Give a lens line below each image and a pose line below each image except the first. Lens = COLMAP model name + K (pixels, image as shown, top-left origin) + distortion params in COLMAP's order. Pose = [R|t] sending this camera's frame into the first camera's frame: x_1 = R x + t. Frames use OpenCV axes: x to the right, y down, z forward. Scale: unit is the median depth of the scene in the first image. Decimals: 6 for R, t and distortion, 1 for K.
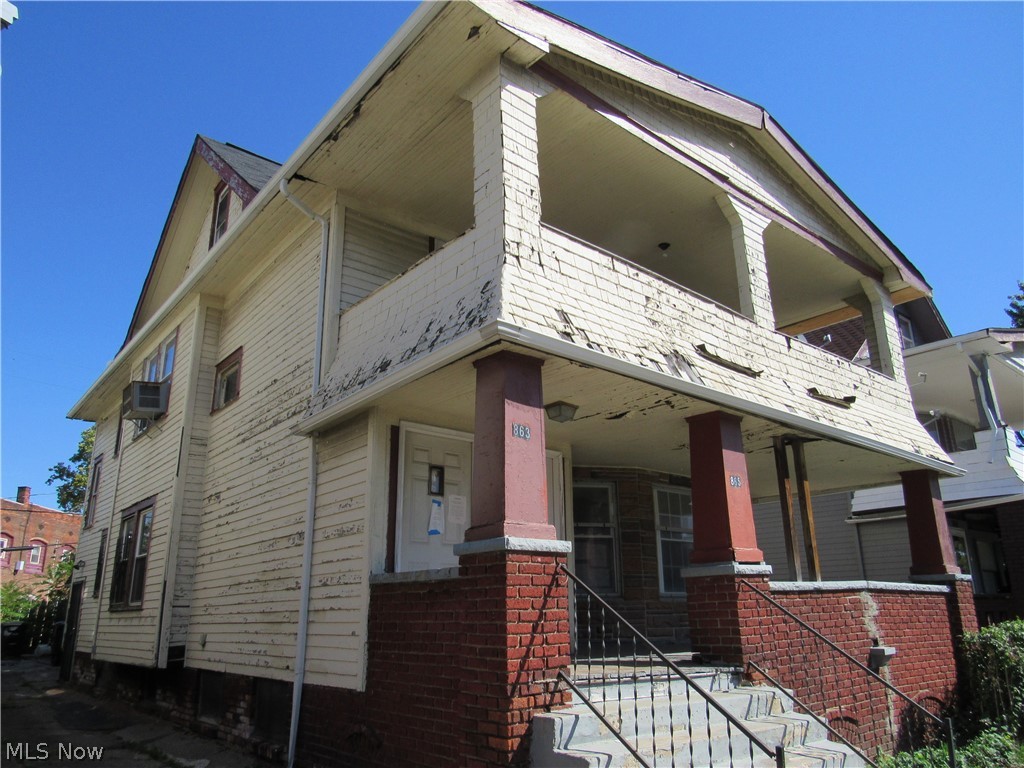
lens RADIAL K [[722.7, 0, 512.1], [0, 722.7, 384.8], [0, 0, 1]] dist [-0.012938, -0.000889]
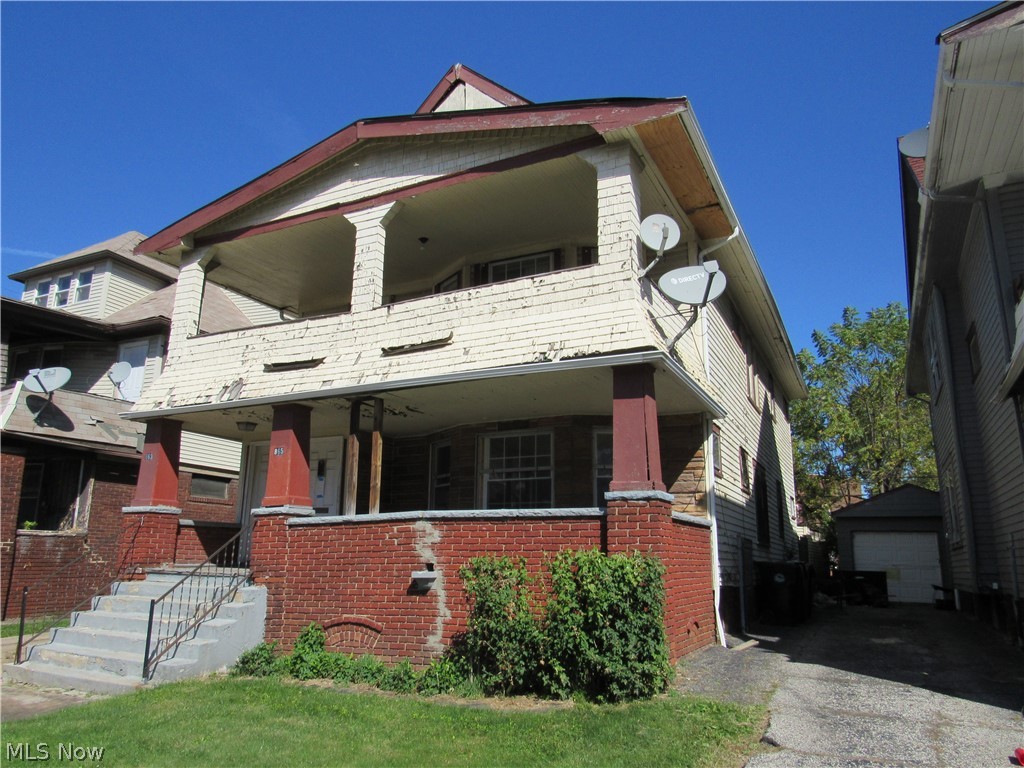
lens RADIAL K [[722.7, 0, 511.2], [0, 722.7, 388.3], [0, 0, 1]] dist [-0.012938, -0.000889]
pose [[0.398689, -0.202659, -0.894414, 1.498336], [0.266114, 0.958881, -0.098645, 0.230445], [0.877628, -0.198687, 0.436226, 0.657572]]
